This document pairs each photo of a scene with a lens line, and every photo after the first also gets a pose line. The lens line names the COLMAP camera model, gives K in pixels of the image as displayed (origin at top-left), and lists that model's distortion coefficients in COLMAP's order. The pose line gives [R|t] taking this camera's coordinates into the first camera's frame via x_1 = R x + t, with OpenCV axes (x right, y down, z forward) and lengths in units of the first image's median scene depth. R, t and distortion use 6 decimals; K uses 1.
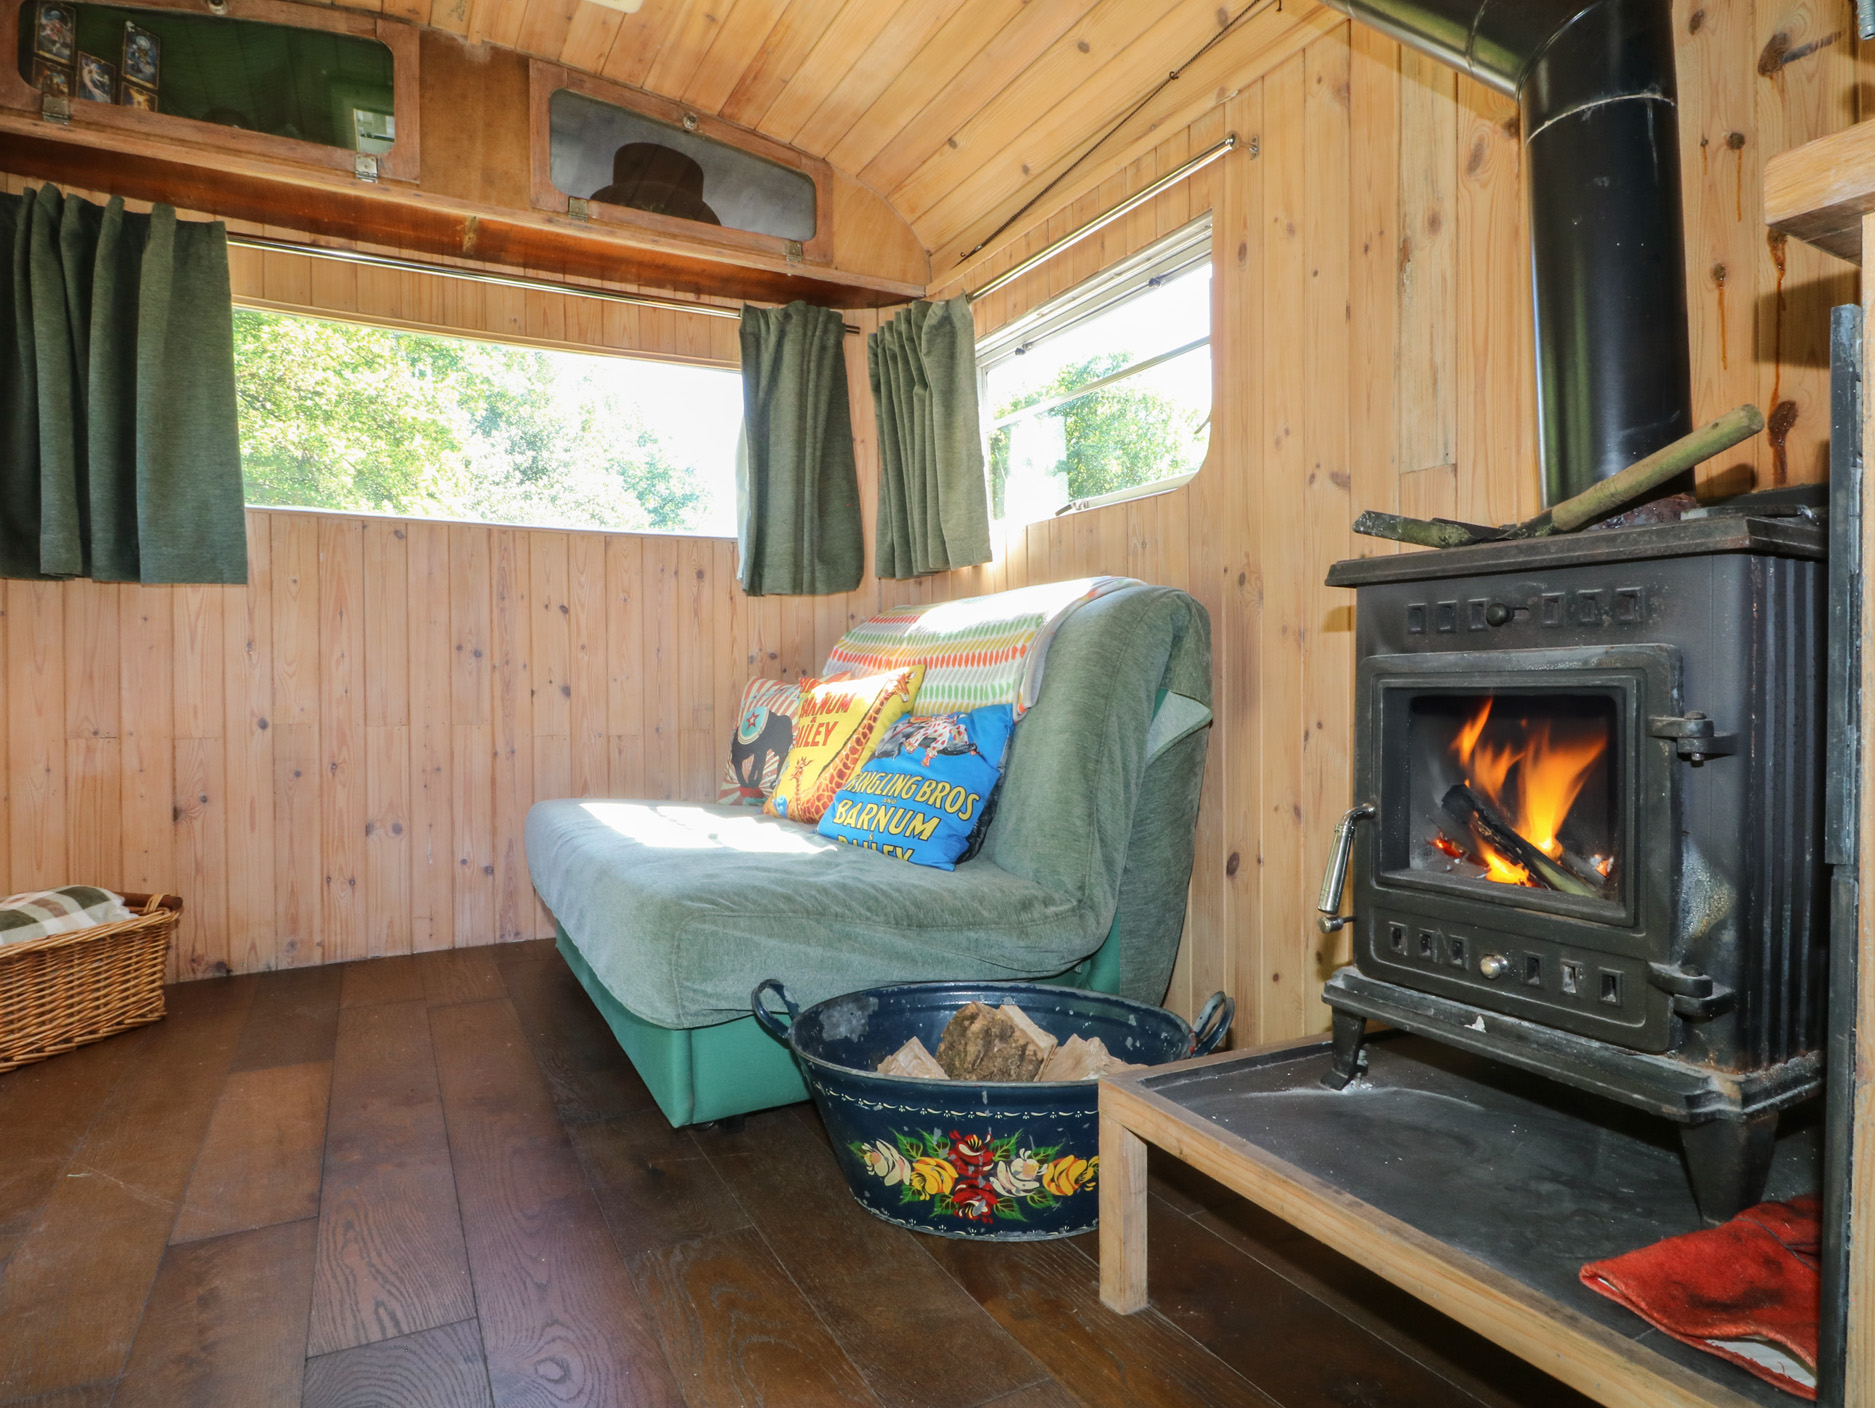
lens RADIAL K [[1067.7, 0, 949.9], [0, 1067.7, 701.5], [0, 0, 1]] dist [0.000589, -0.014344]
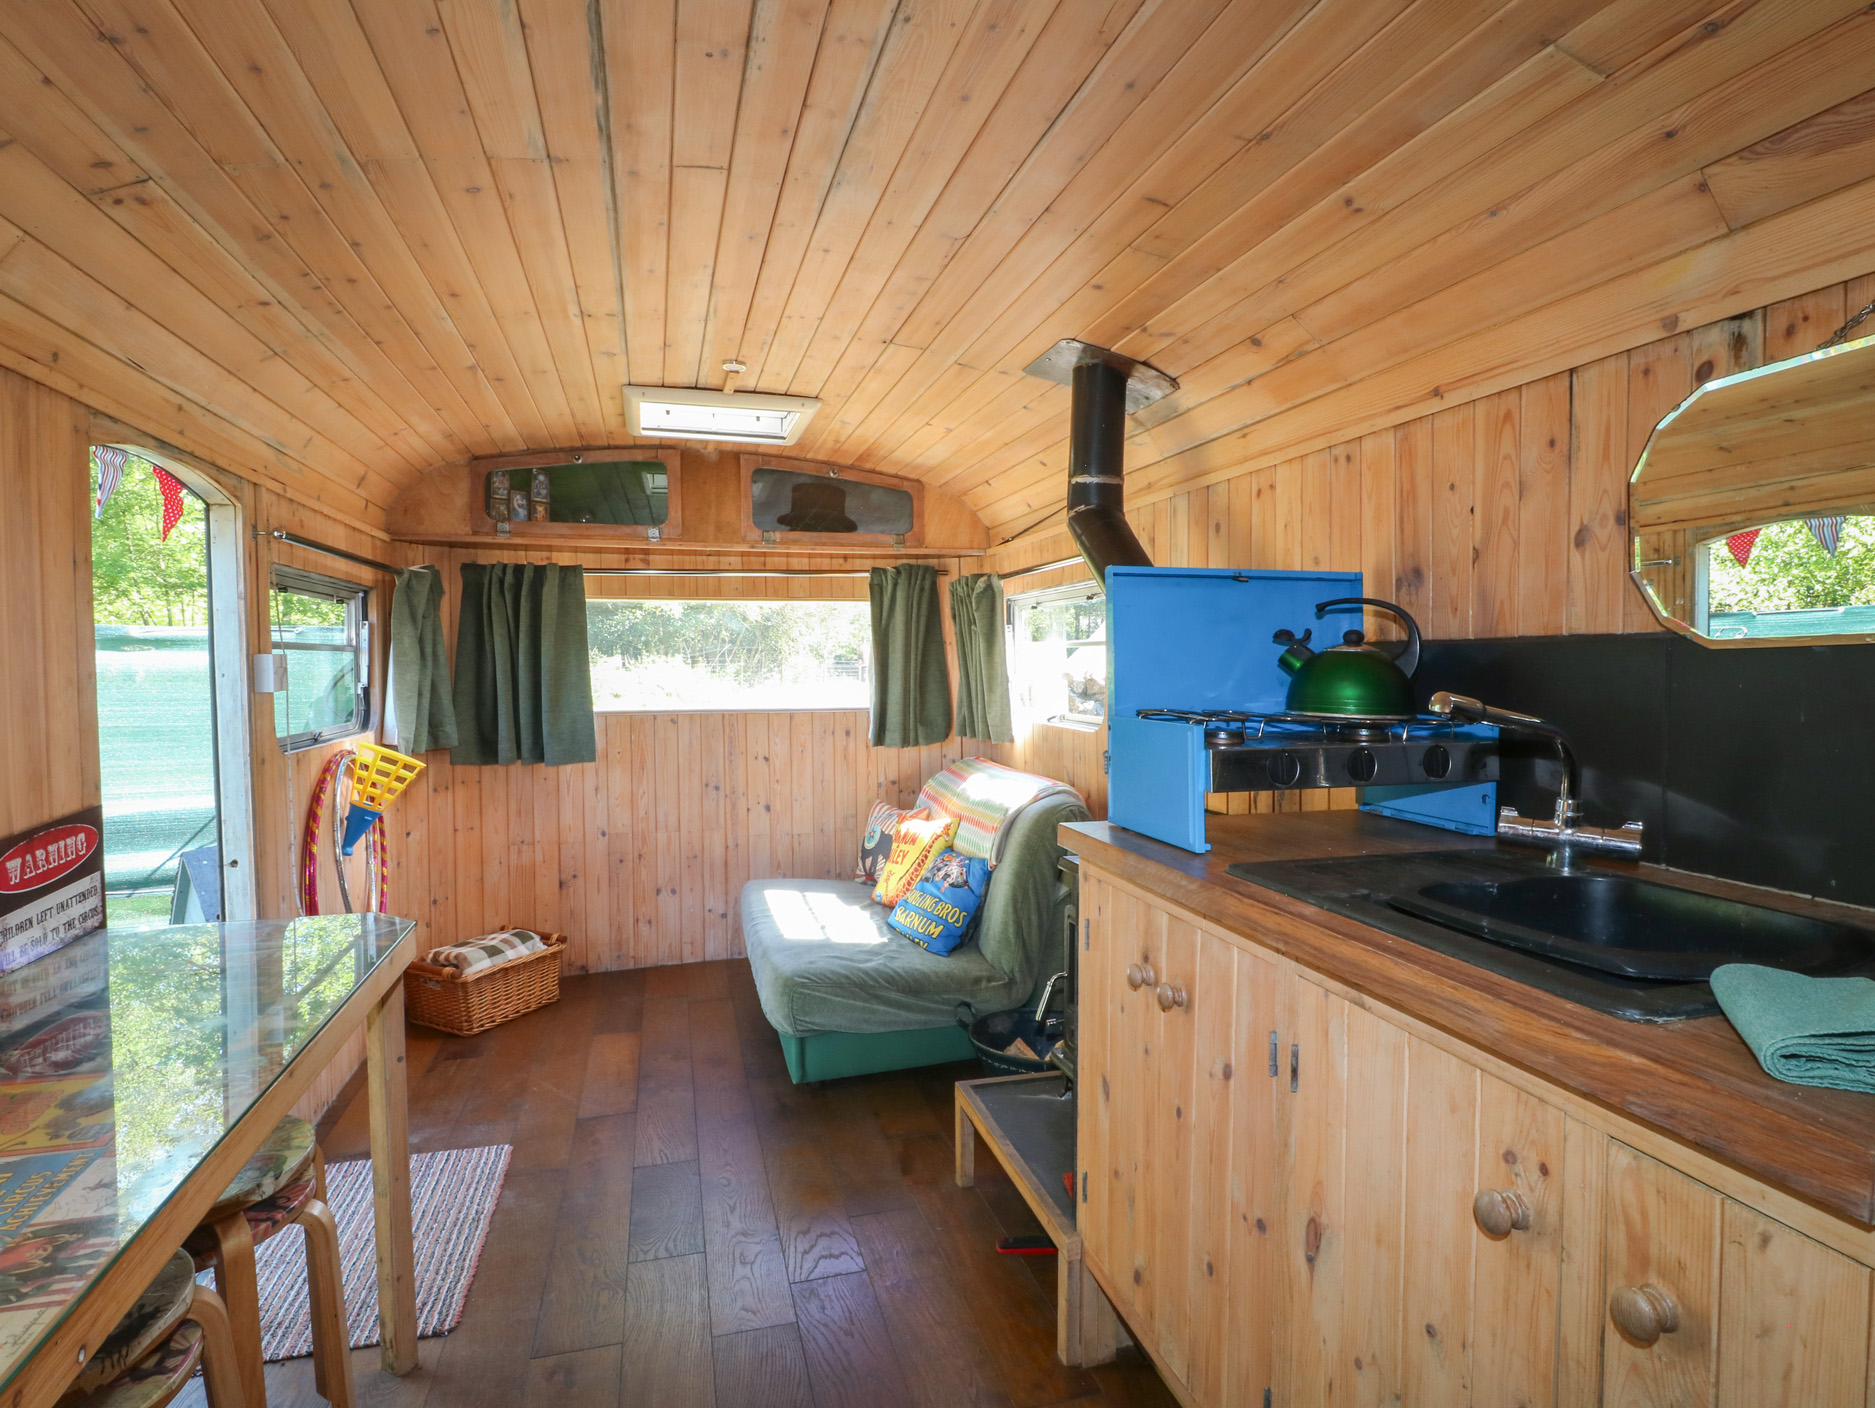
lens RADIAL K [[978.5, 0, 948.2], [0, 978.5, 700.9], [0, 0, 1]] dist [-0.001617, -0.013453]
pose [[0.977283, 0.004153, -0.211896, 0.285388], [-0.000027, 0.999810, 0.019471, -0.249990], [0.211936, -0.019023, 0.977098, -0.508917]]
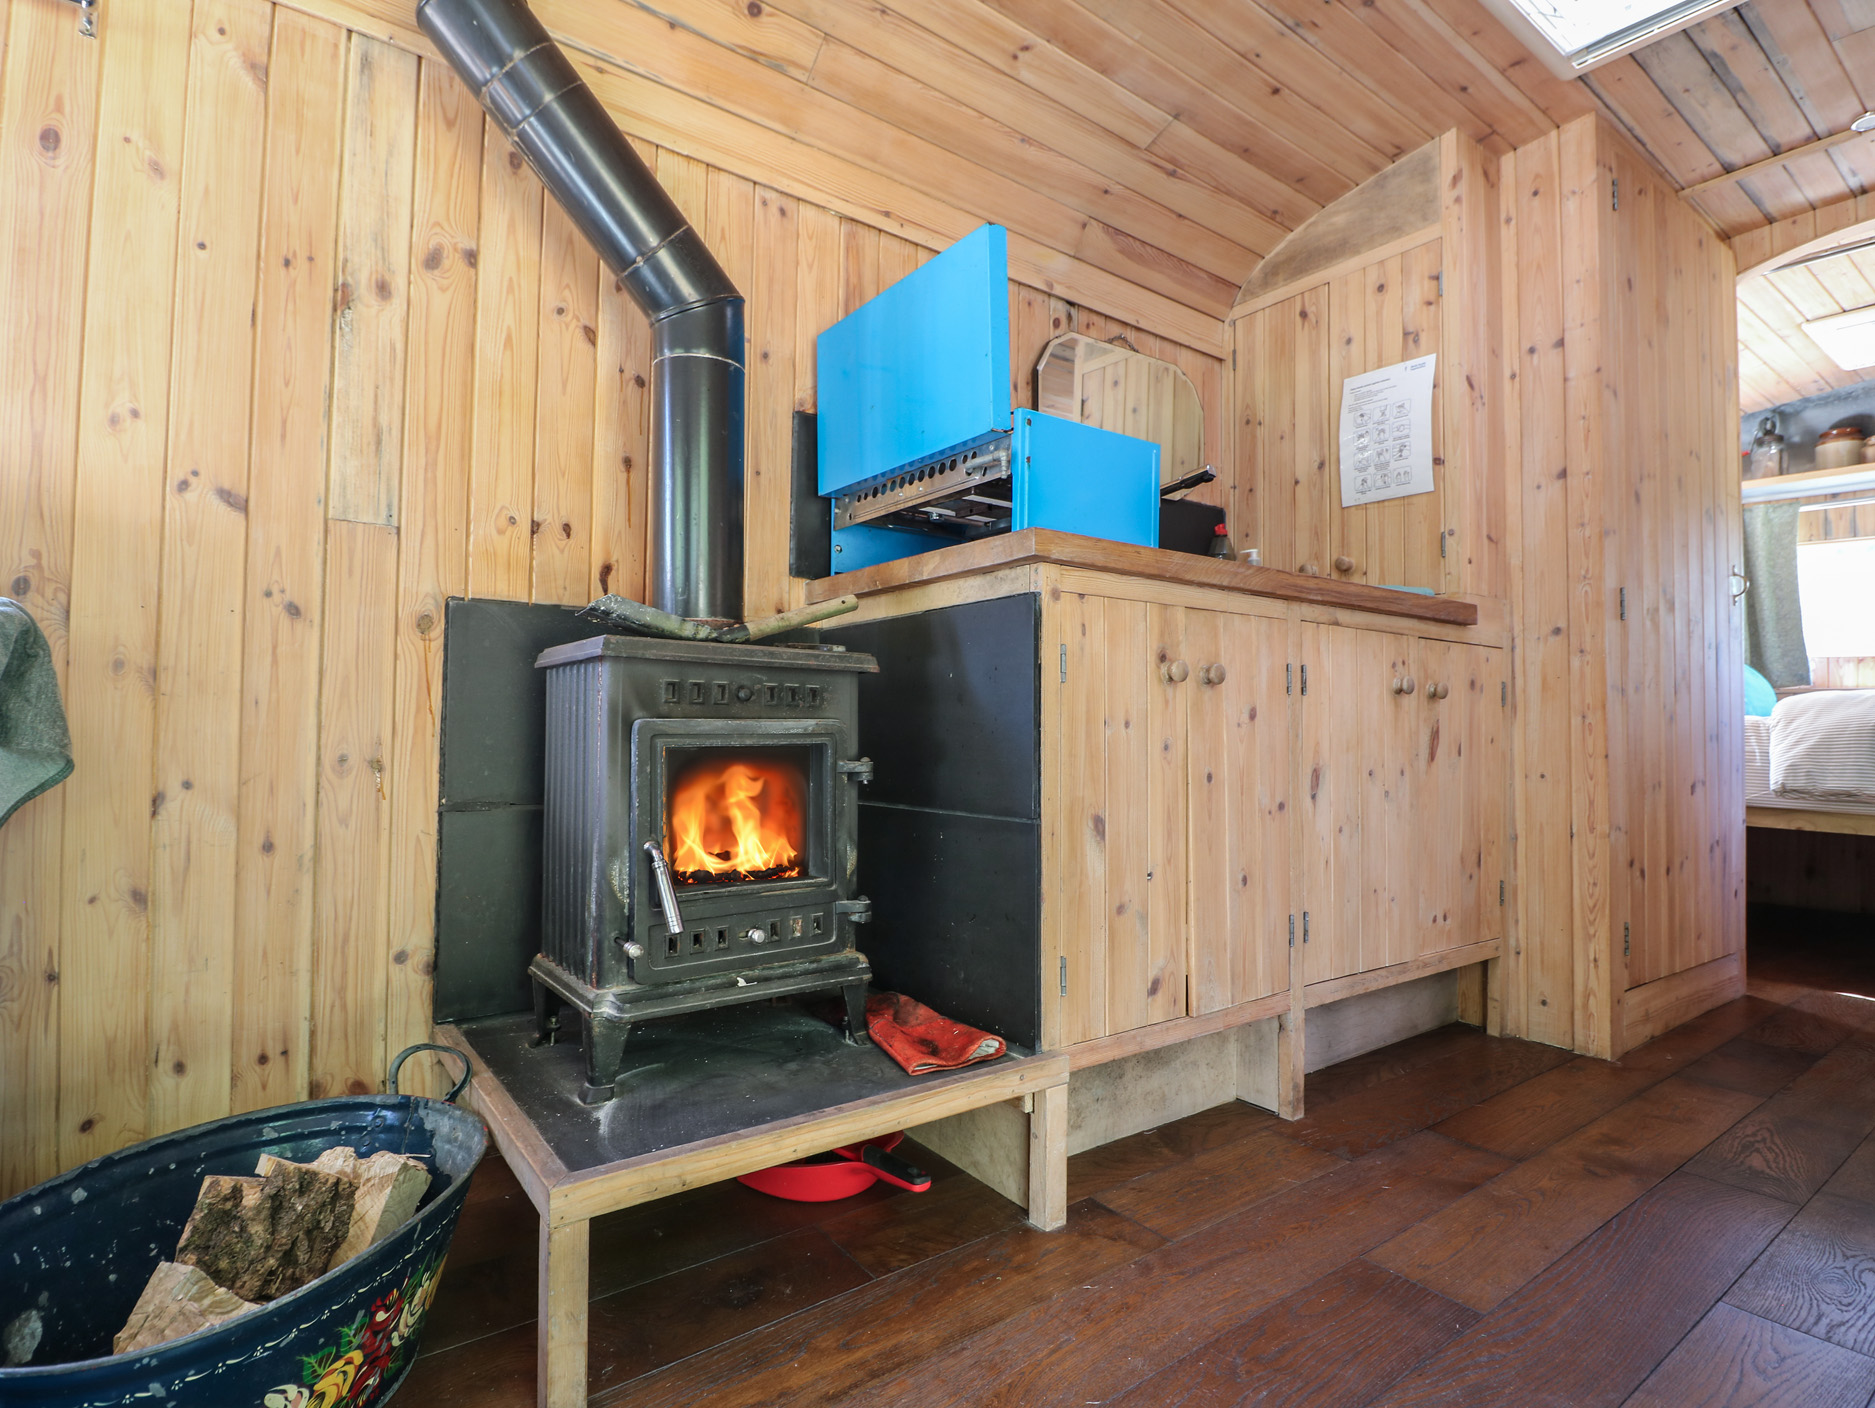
lens RADIAL K [[978.5, 0, 948.2], [0, 978.5, 700.9], [0, 0, 1]] dist [-0.001617, -0.013453]
pose [[-0.144563, 0.027642, 0.989109, -0.371972], [0.003062, 0.999617, -0.027489, -0.015724], [-0.989491, -0.000945, -0.144593, 0.404476]]
